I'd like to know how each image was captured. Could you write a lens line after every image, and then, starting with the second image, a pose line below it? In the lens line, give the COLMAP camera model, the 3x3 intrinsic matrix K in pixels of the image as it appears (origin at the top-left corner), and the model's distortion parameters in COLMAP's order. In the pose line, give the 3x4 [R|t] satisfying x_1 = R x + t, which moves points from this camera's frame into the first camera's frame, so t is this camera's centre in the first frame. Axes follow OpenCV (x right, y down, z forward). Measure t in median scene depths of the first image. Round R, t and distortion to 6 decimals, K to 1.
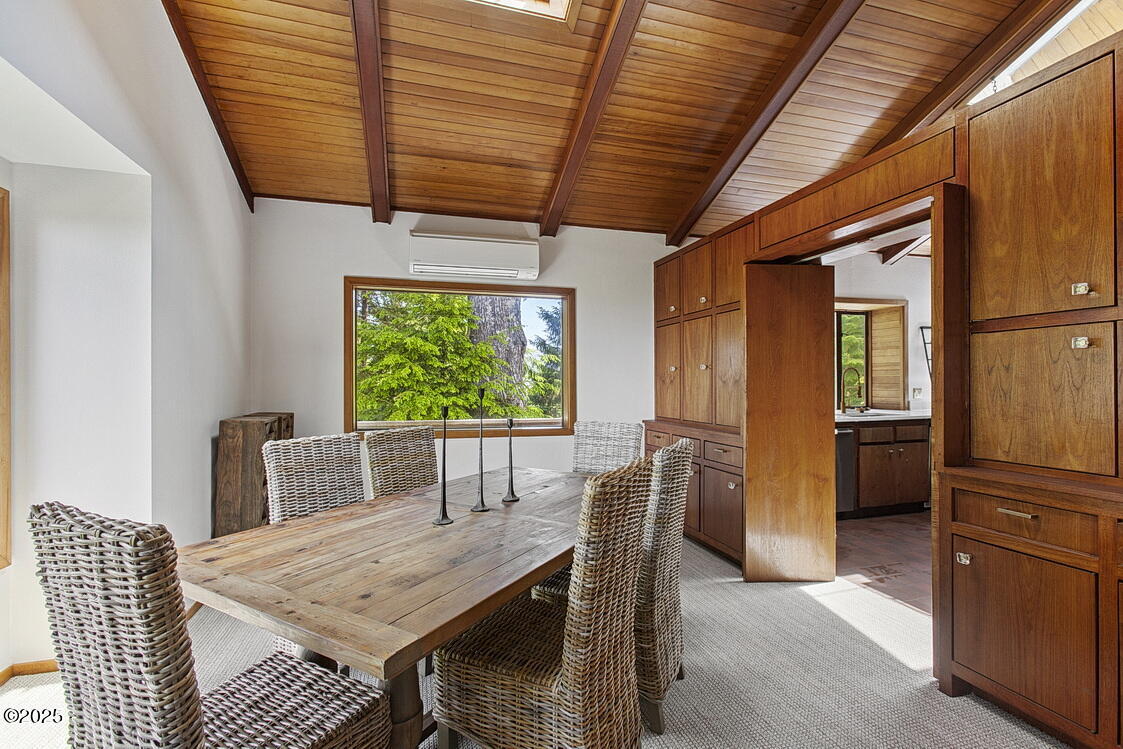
lens RADIAL K [[498.0, 0, 555.0], [0, 498.0, 377.9], [0, 0, 1]] dist [0.002177, 0.001507]
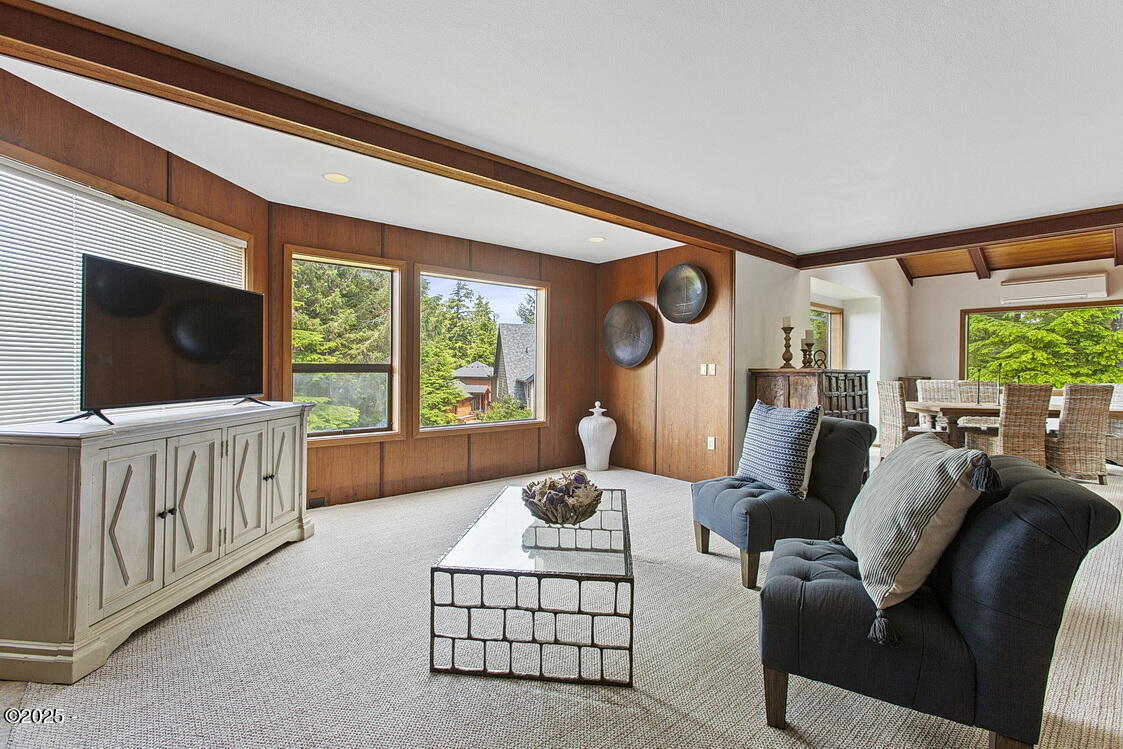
lens RADIAL K [[498.0, 0, 555.0], [0, 498.0, 377.9], [0, 0, 1]] dist [0.002177, 0.001507]
pose [[0.408673, 0.024966, -0.912339, 0.740953], [0.000516, 0.999619, 0.027586, 0.011928], [0.912681, -0.011745, 0.408505, -1.297056]]
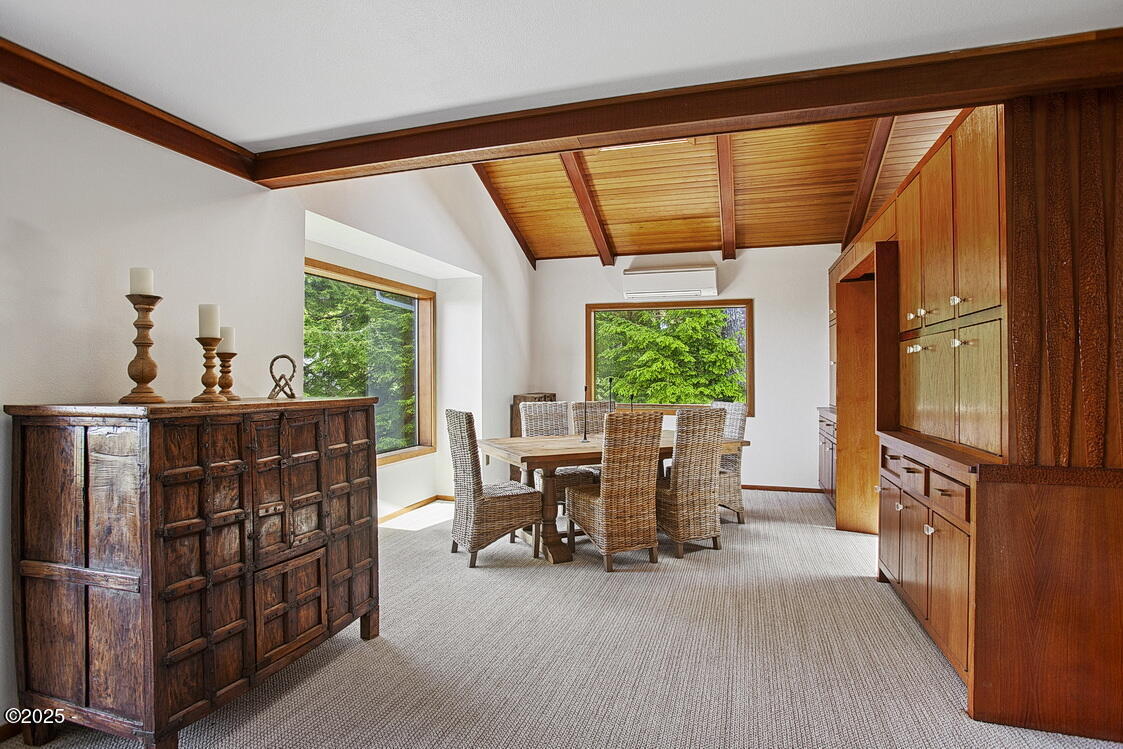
lens RADIAL K [[564.4, 0, 561.0], [0, 564.4, 387.3], [0, 0, 1]] dist [-0.059305, 0.000009]
pose [[0.830979, 0.014417, -0.556117, 0.472623], [0.003335, 0.999517, 0.030895, -0.005567], [0.556294, -0.027528, 0.830530, -0.474381]]
